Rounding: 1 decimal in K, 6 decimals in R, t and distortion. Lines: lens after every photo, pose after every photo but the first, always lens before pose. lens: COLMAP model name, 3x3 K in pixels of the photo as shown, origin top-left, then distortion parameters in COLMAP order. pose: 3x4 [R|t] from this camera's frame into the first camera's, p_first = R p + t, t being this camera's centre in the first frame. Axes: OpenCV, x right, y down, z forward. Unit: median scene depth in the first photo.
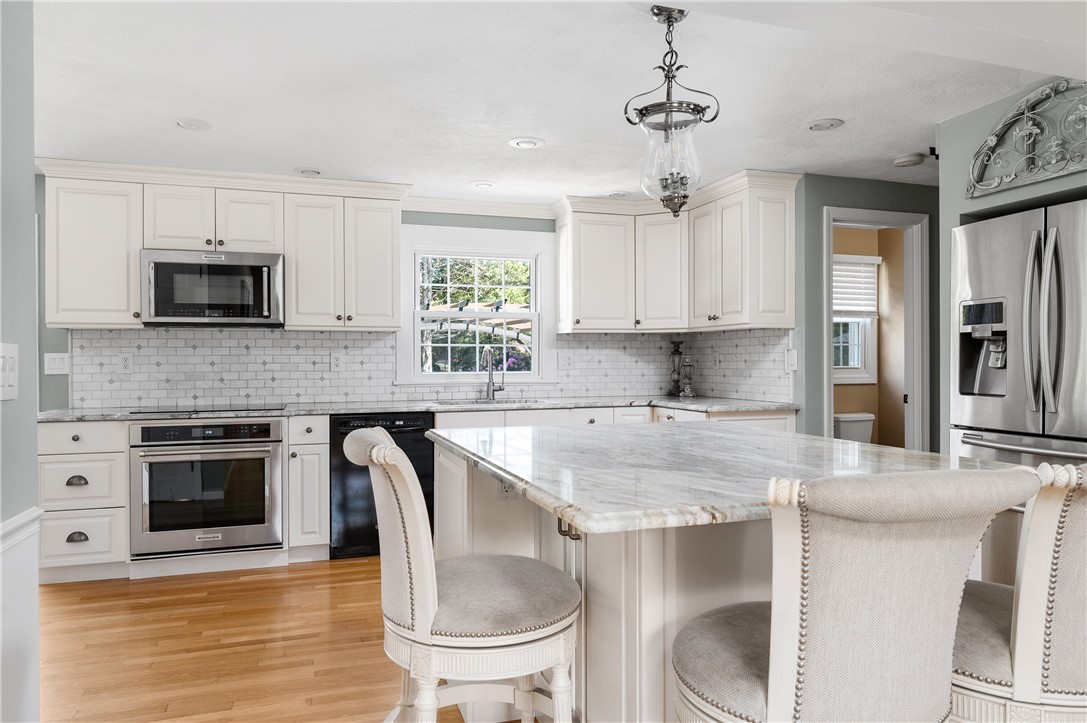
lens RADIAL K [[706.4, 0, 541.9], [0, 706.4, 365.4], [0, 0, 1]] dist [-0.007294, -0.003366]
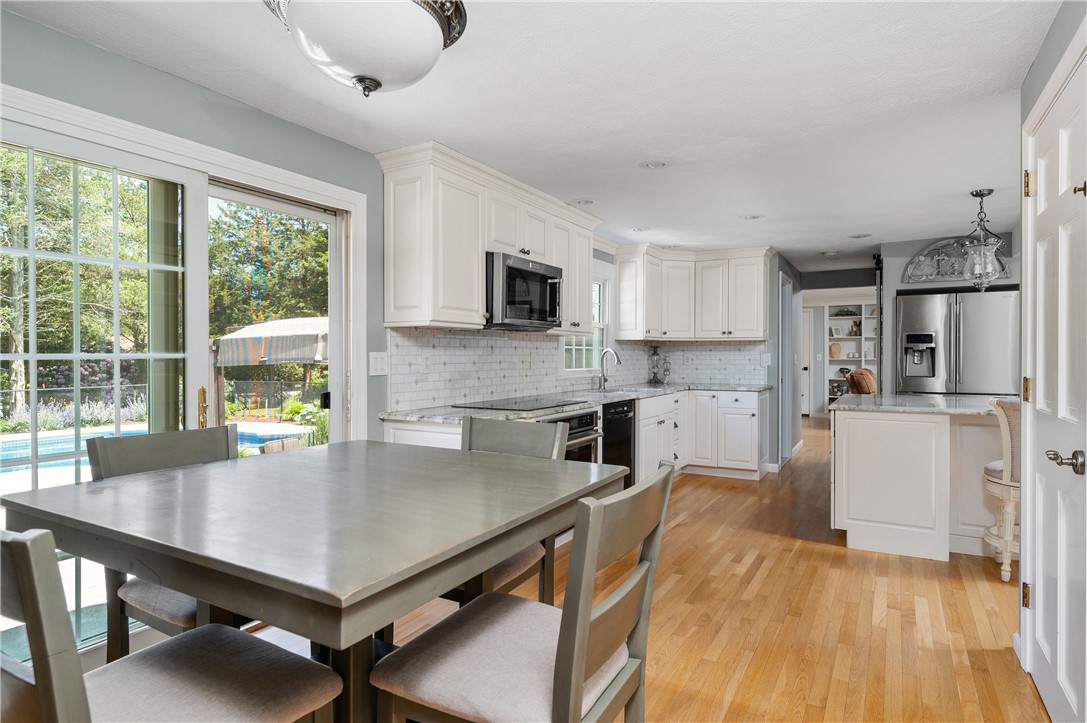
lens RADIAL K [[597.1, 0, 546.0], [0, 597.1, 359.8], [0, 0, 1]] dist [-0.007403, -0.000363]
pose [[0.745849, -0.000765, 0.666115, -1.011420], [0.002234, 0.999997, -0.001353, -0.005867], [-0.666112, 0.002497, 0.745848, 0.282542]]
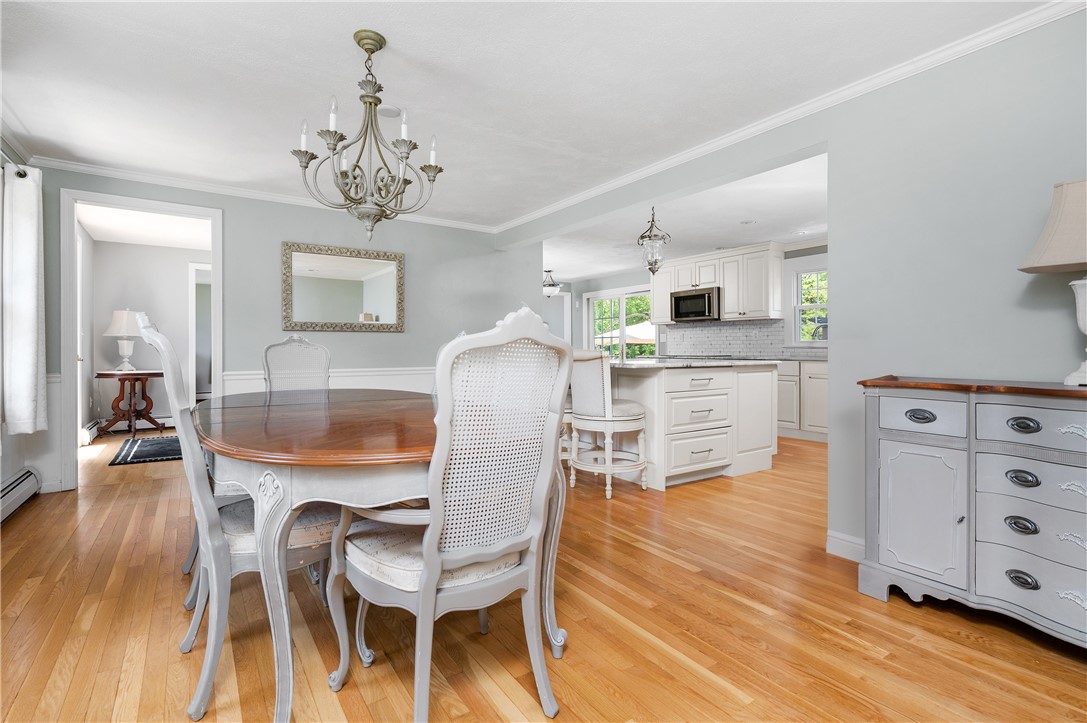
lens RADIAL K [[521.5, 0, 545.2], [0, 521.5, 353.8], [0, 0, 1]] dist [-0.000521, -0.000009]
pose [[0.273246, 0.013150, -0.961854, 1.037940], [-0.003920, 0.999913, 0.012557, 0.033155], [0.961936, 0.000340, 0.273274, 0.038576]]
